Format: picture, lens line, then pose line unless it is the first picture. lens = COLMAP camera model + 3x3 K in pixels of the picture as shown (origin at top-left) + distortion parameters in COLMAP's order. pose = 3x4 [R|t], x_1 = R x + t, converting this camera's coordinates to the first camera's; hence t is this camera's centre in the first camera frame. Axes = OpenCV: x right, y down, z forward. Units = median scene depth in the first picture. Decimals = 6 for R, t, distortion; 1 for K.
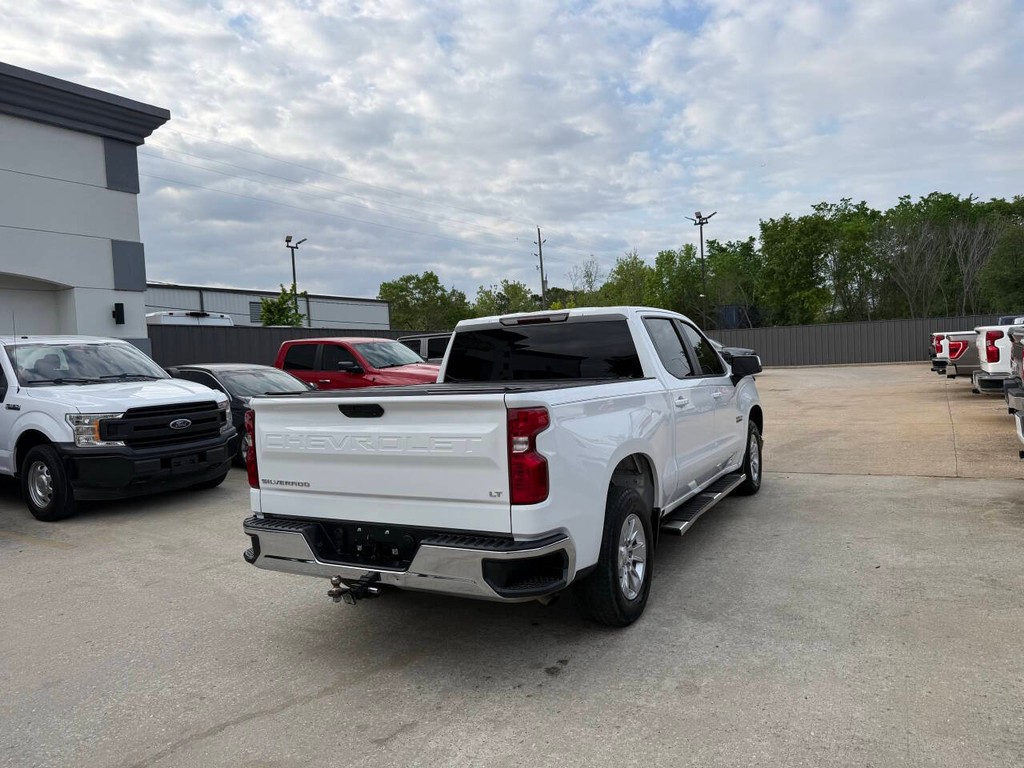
lens RADIAL K [[701.7, 0, 506.0], [0, 701.7, 372.7], [0, 0, 1]] dist [0.021273, -0.008371]
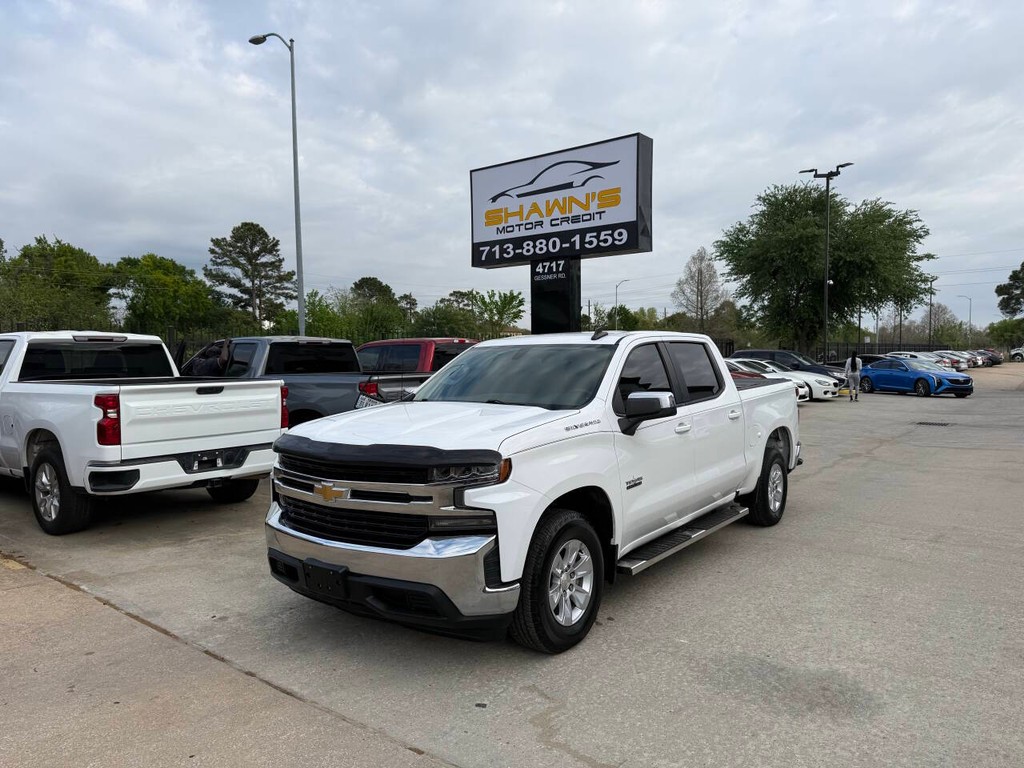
lens RADIAL K [[717.4, 0, 520.1], [0, 717.4, 384.3], [0, 0, 1]] dist [0.085229, -0.110918]
pose [[0.137706, -0.001692, 0.990472, -1.398705], [0.008859, 0.999961, 0.000476, 0.030412], [-0.990434, 0.008709, 0.137716, -0.069071]]
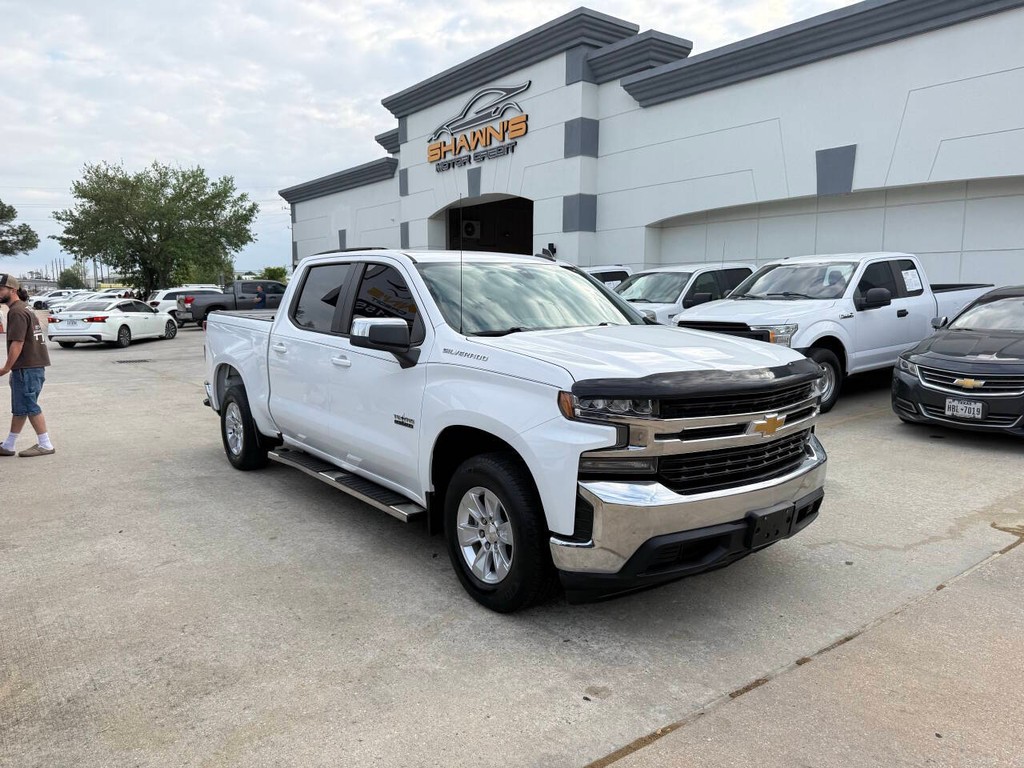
lens RADIAL K [[720.5, 0, 512.9], [0, 720.5, 376.1], [0, 0, 1]] dist [0.038645, -0.046015]
pose [[-0.919440, -0.005693, 0.393188, -0.702256], [0.037627, 0.994033, 0.102380, 0.023691], [-0.391425, 0.108927, -0.913740, 0.934264]]
